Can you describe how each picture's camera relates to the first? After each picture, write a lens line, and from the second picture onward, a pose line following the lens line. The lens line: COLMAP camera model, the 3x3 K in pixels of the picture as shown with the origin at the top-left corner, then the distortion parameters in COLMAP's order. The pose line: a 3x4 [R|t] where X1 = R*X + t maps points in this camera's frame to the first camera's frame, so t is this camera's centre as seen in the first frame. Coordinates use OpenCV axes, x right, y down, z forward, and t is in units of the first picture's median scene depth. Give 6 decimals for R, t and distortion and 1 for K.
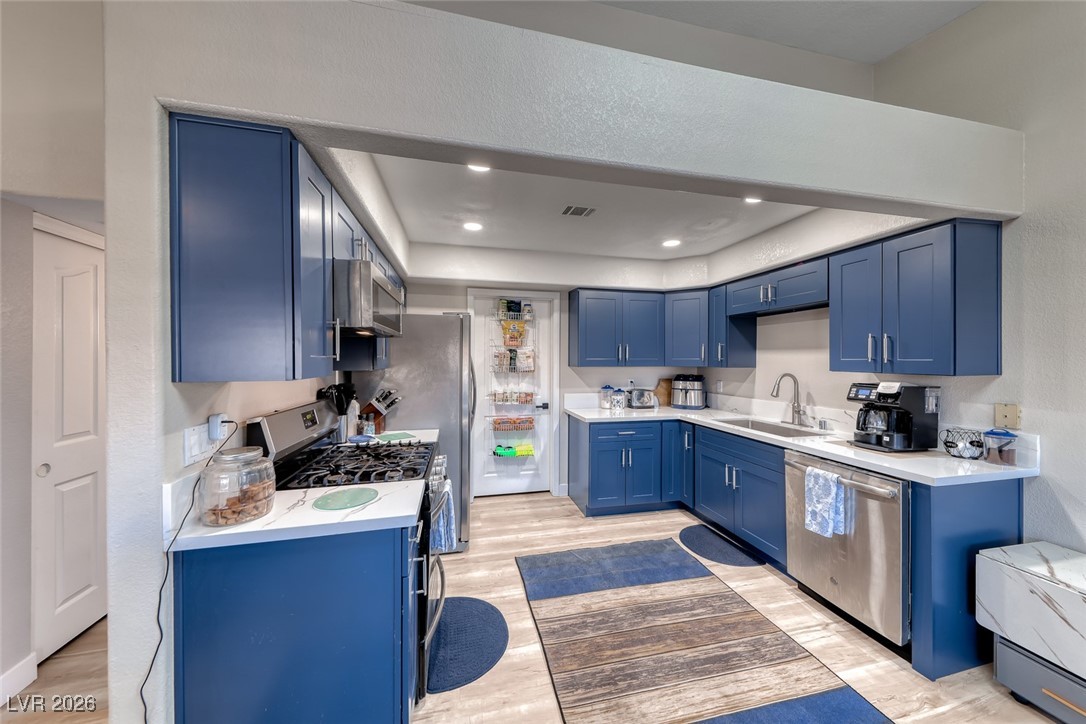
lens RADIAL K [[365.6, 0, 536.9], [0, 365.6, 360.7], [0, 0, 1]] dist [0.000517, -0.000228]
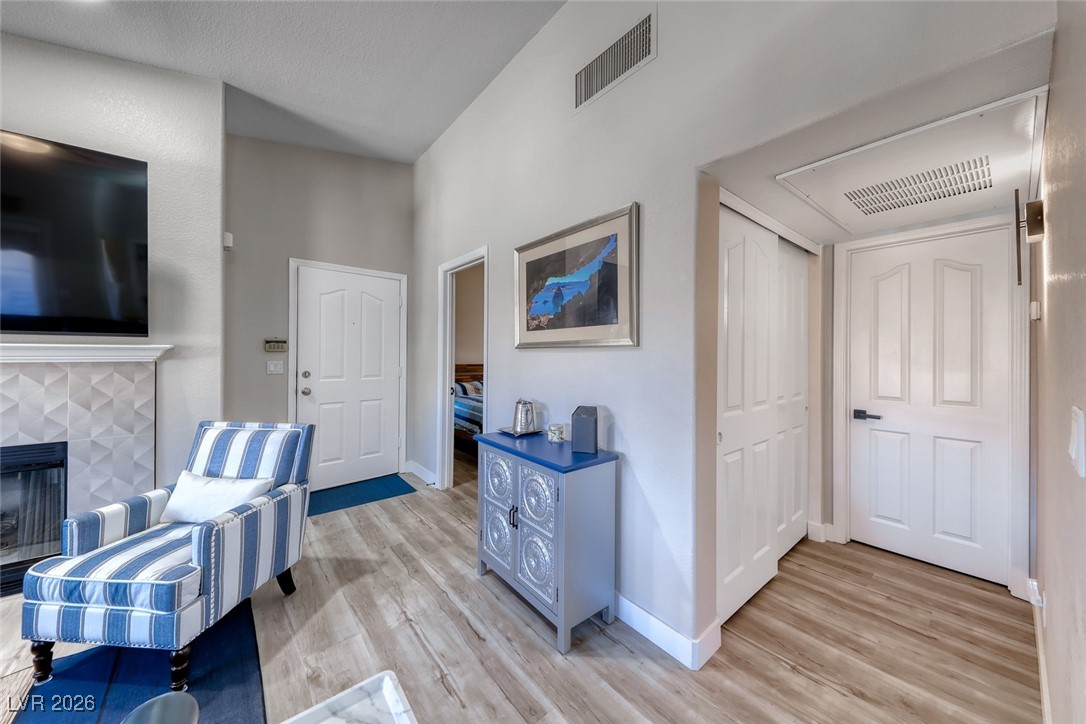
lens RADIAL K [[373.9, 0, 539.5], [0, 373.9, 354.2], [0, 0, 1]] dist [0.021959, -0.008451]
pose [[0.445712, -0.000697, -0.895176, -0.334286], [-0.007166, 0.999965, -0.004347, 0.038047], [0.895148, 0.008353, 0.445691, 0.048865]]
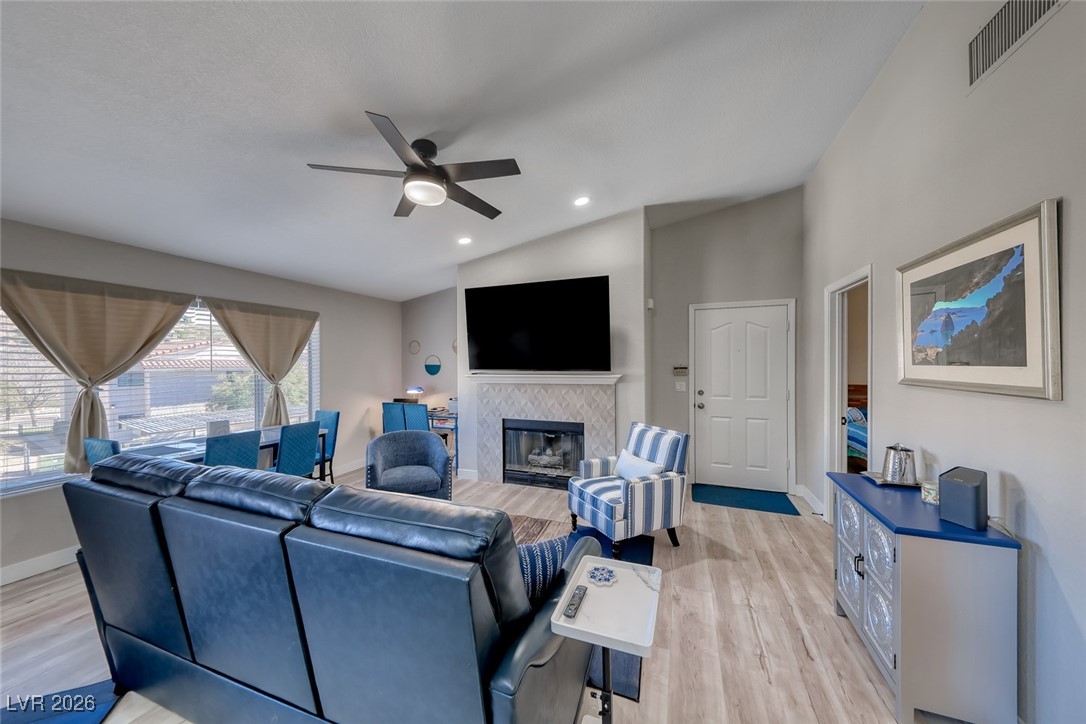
lens RADIAL K [[370.4, 0, 535.2], [0, 370.4, 363.0], [0, 0, 1]] dist [0.013025, -0.000196]
pose [[-0.564361, 0.005101, -0.825512, -0.129381], [0.004246, 0.999986, 0.003277, -0.020348], [0.825517, -0.001656, -0.564374, 0.196035]]
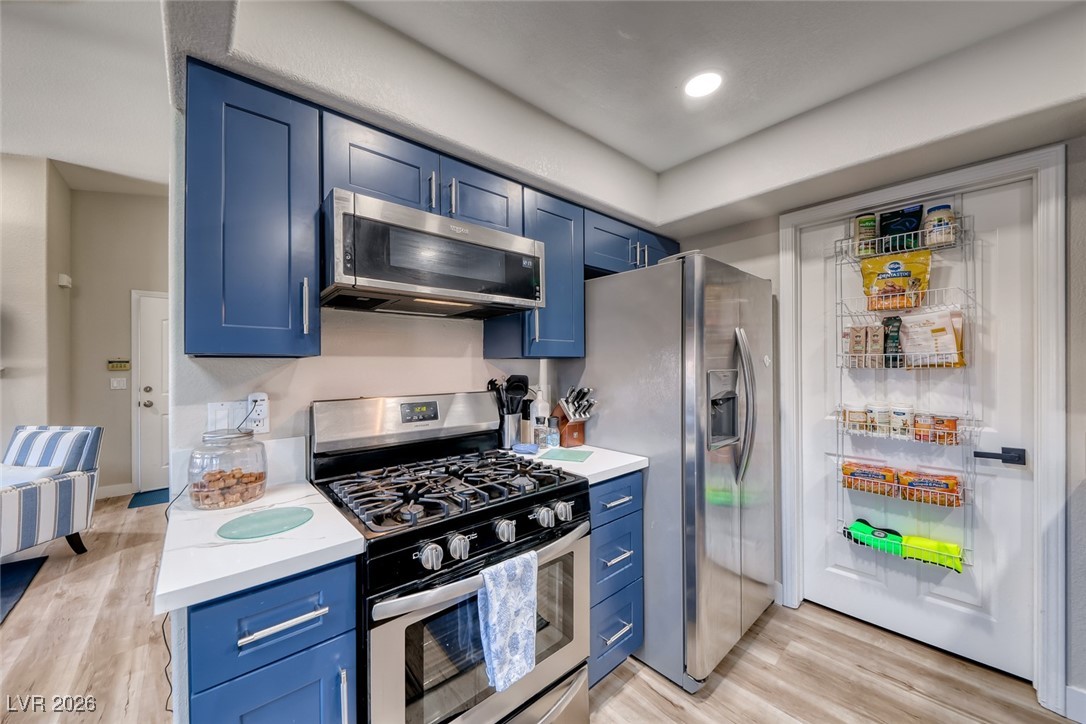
lens RADIAL K [[390.7, 0, 539.5], [0, 390.7, 363.9], [0, 0, 1]] dist [0.000661, -0.004853]
pose [[0.482367, -0.009682, -0.875916, 0.167773], [0.008412, 0.999944, -0.006420, 0.030691], [0.875929, -0.004272, 0.482421, 0.445427]]
